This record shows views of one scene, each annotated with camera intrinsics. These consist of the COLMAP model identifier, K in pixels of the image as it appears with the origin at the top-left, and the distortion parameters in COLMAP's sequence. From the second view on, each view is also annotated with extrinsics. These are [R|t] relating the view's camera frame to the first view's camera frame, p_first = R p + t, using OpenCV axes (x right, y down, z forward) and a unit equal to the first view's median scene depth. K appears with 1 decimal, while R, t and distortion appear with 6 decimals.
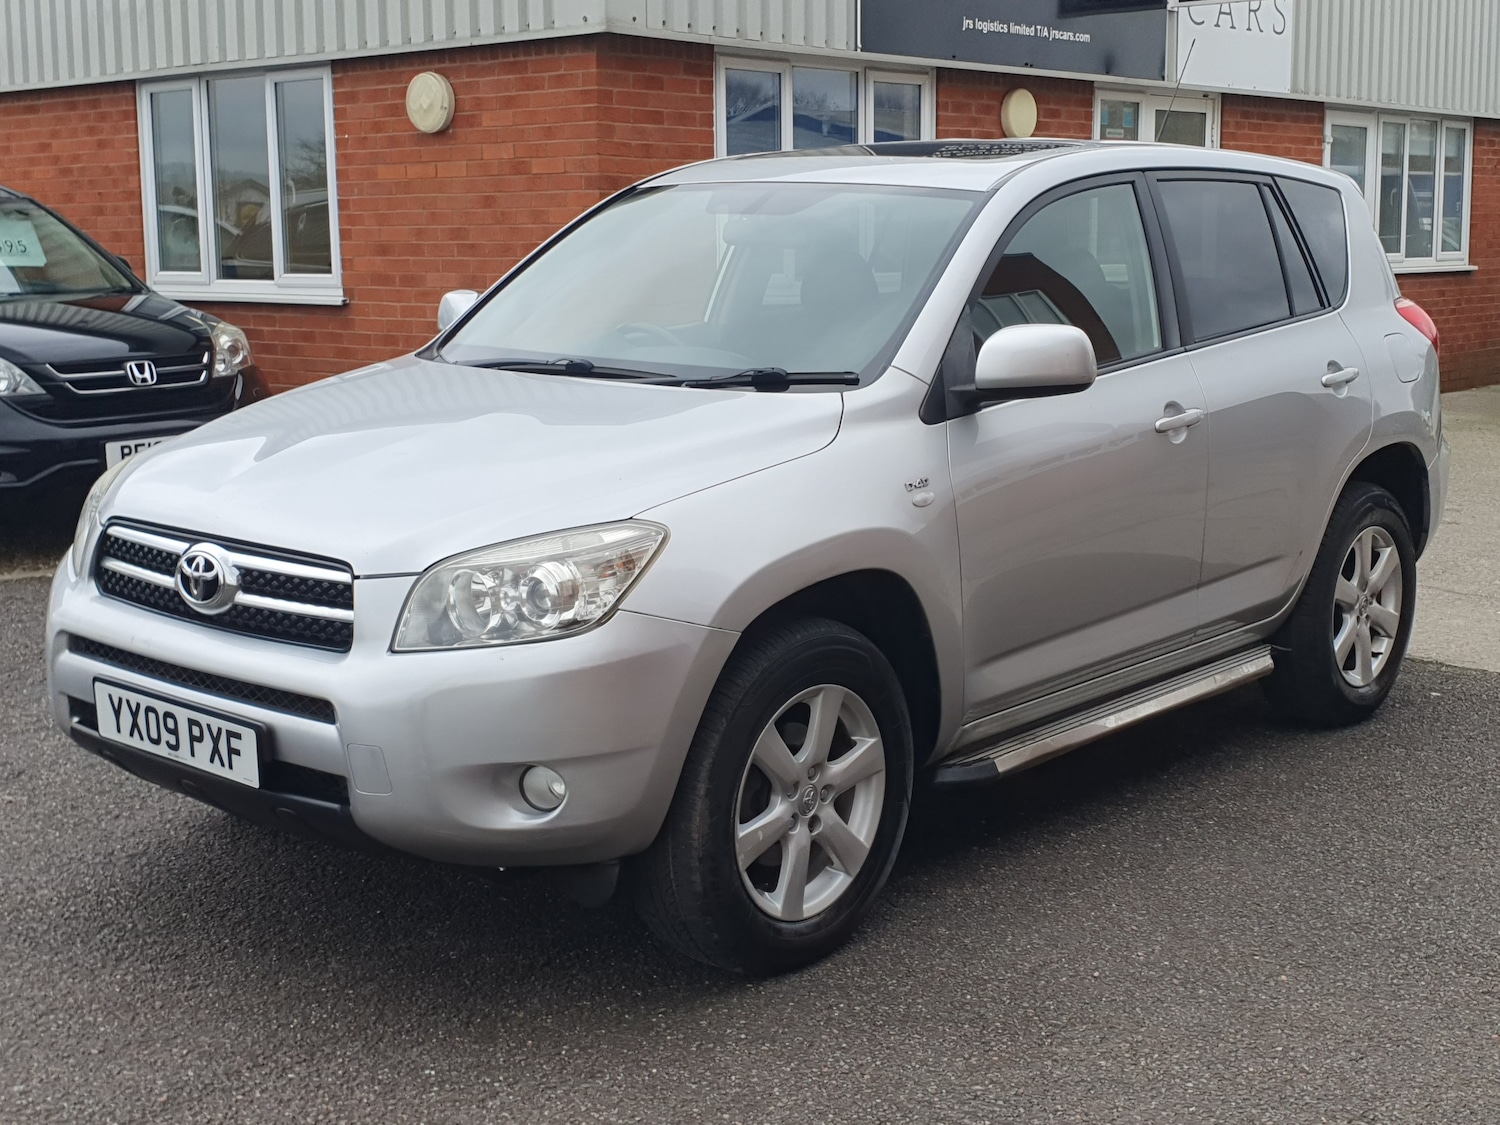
lens RADIAL K [[2008.4, 0, 757.8], [0, 2008.4, 558.7], [0, 0, 1]] dist [0.261830, -0.923305]
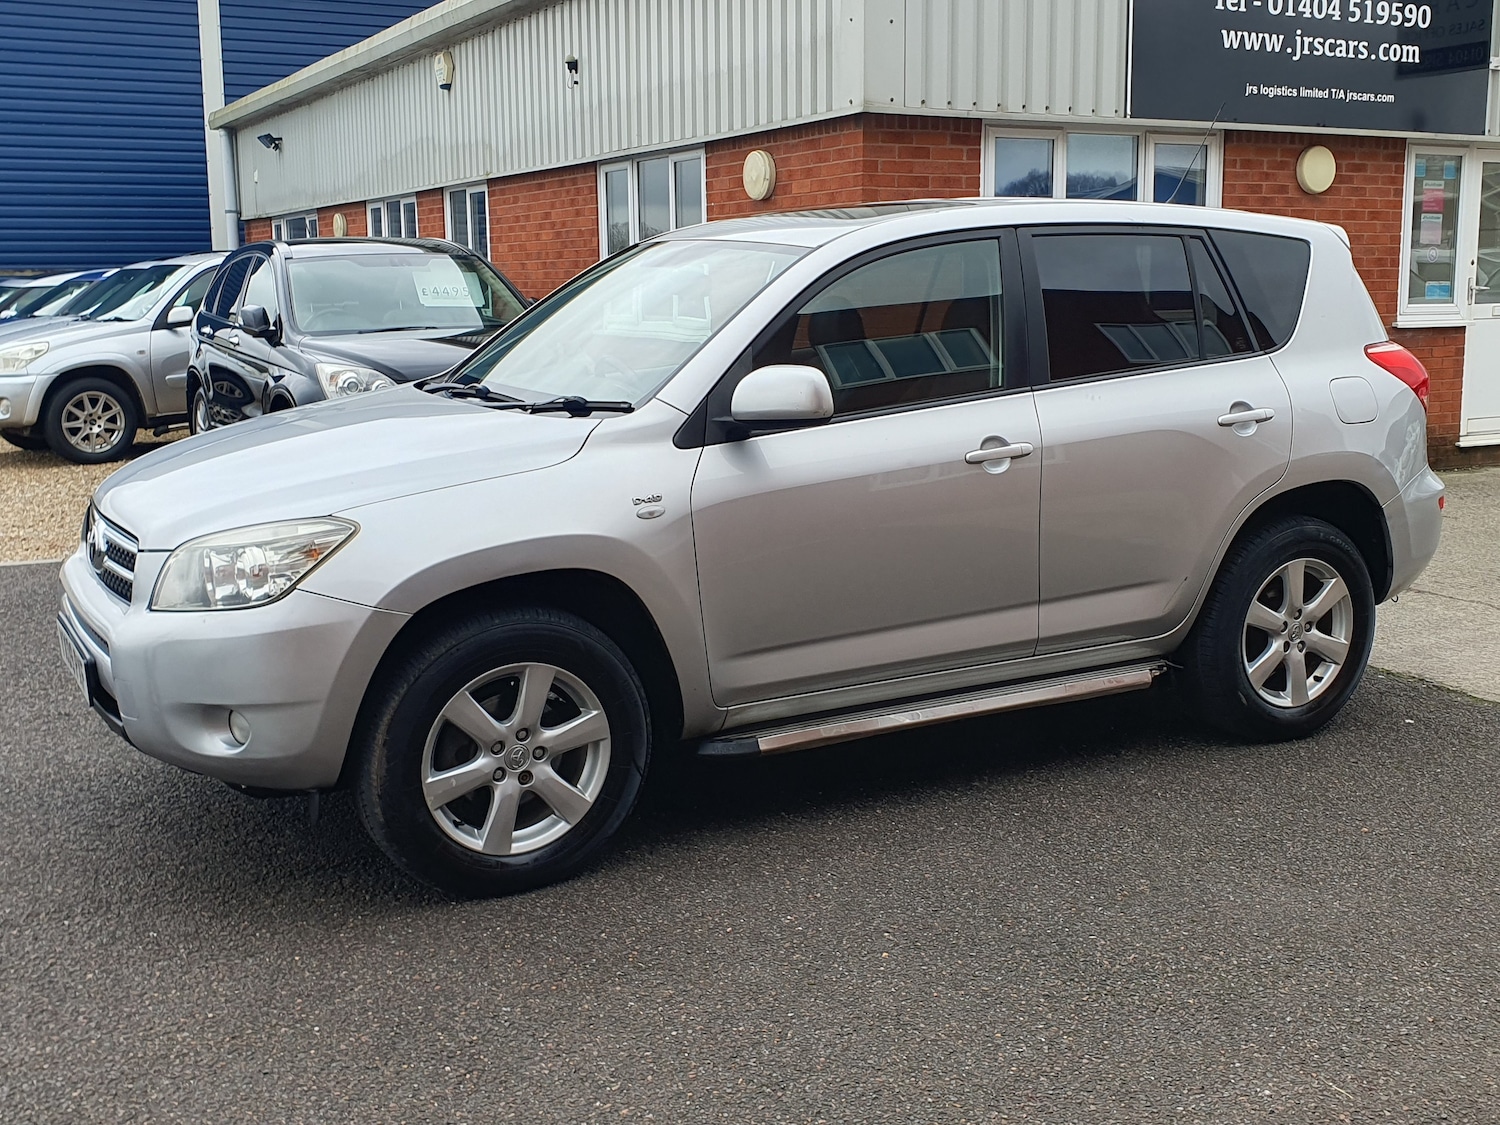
lens RADIAL K [[1644.9, 0, 763.4], [0, 1644.9, 581.6], [0, 0, 1]] dist [0.133568, -0.320624]
pose [[0.936188, 0.062104, -0.345971, 0.479564], [-0.053964, 0.997993, 0.033122, -0.024564], [0.347334, -0.012339, 0.937660, 0.124748]]
